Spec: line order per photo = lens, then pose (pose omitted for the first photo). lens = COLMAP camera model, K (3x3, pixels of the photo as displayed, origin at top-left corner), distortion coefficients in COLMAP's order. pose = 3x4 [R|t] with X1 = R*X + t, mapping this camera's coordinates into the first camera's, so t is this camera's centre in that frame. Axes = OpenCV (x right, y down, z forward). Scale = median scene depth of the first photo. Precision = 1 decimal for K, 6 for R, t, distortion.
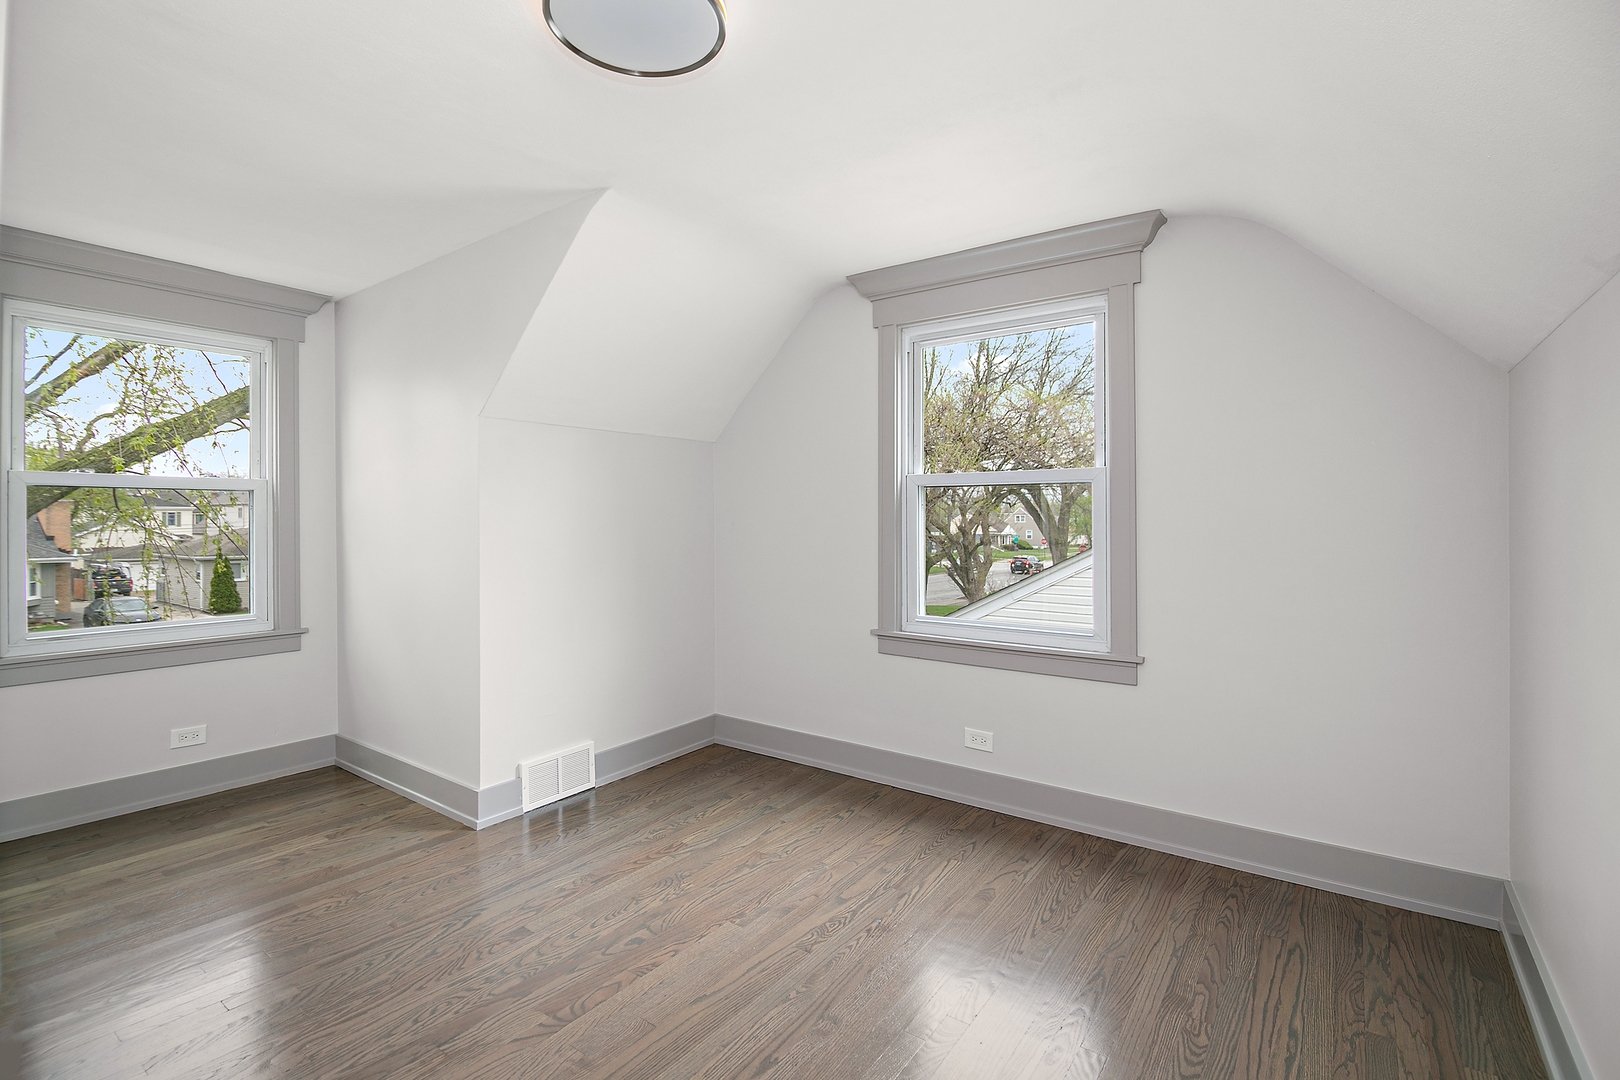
lens RADIAL K [[742.0, 0, 801.3], [0, 742.0, 532.4], [0, 0, 1]] dist [-0.015675, -0.005122]
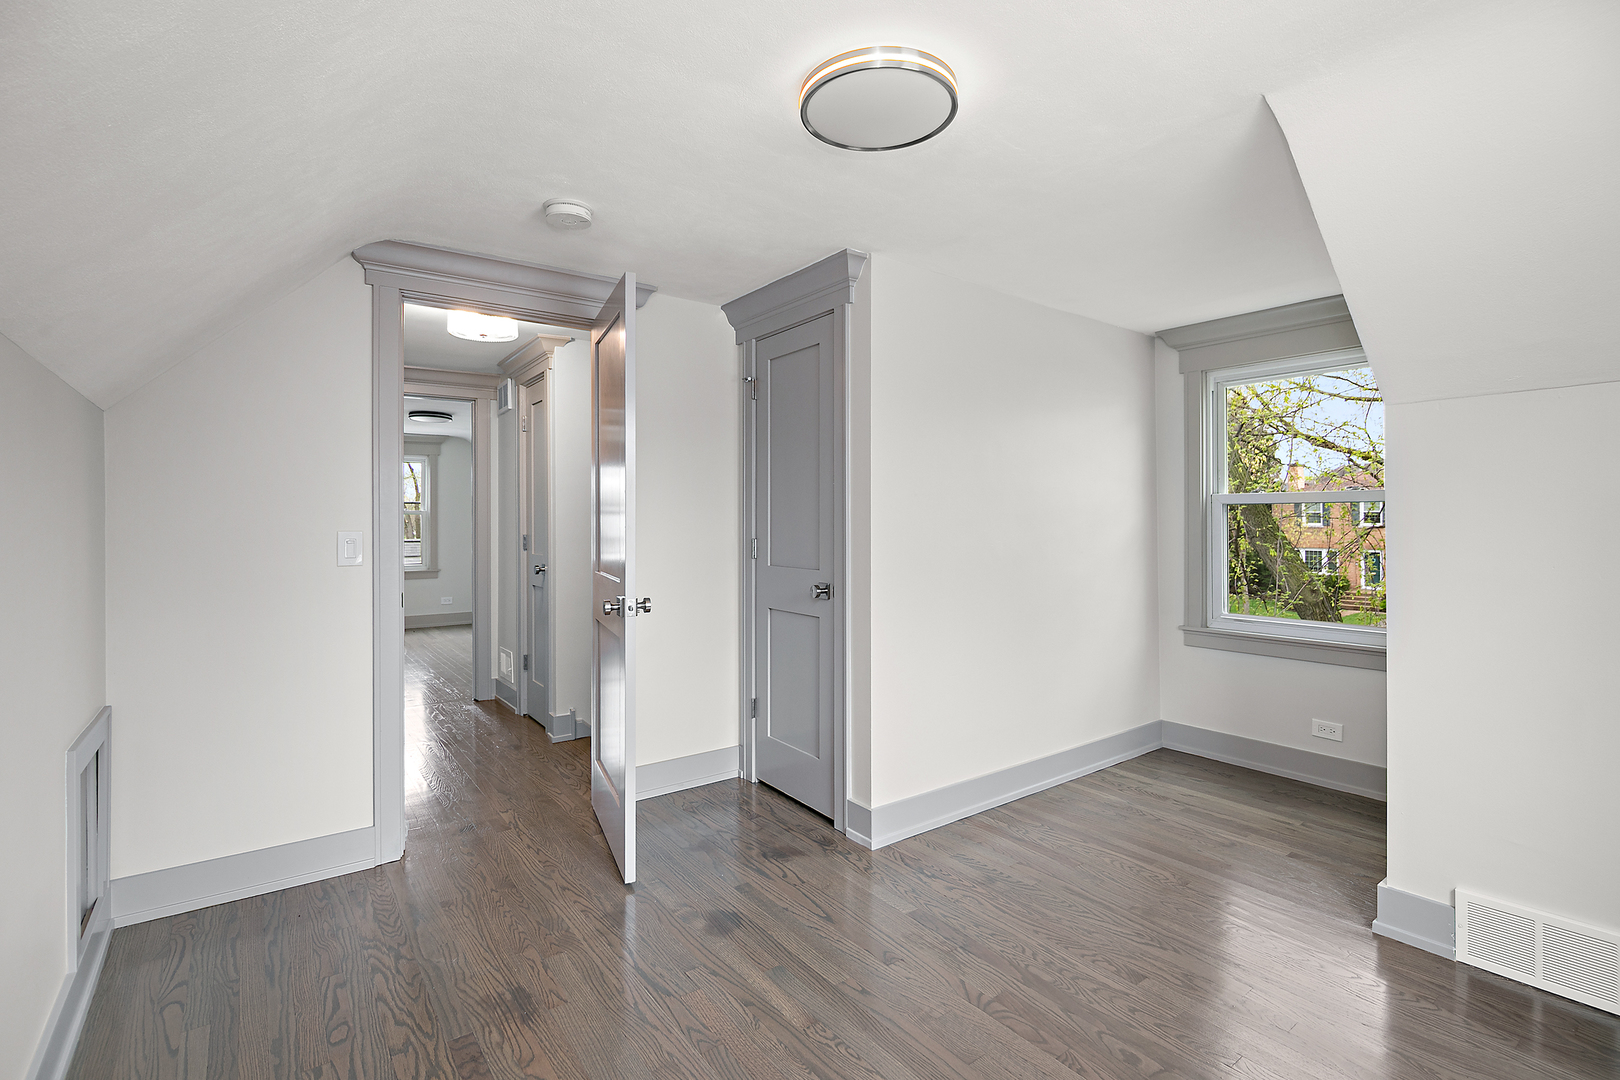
lens RADIAL K [[742.0, 0, 812.4], [0, 742.0, 523.2], [0, 0, 1]] dist [-0.015675, -0.005122]
pose [[-0.290575, 0.007013, -0.956826, 0.492943], [-0.013679, 0.999841, 0.011482, -0.034881], [0.956754, 0.016424, -0.290433, 0.667725]]
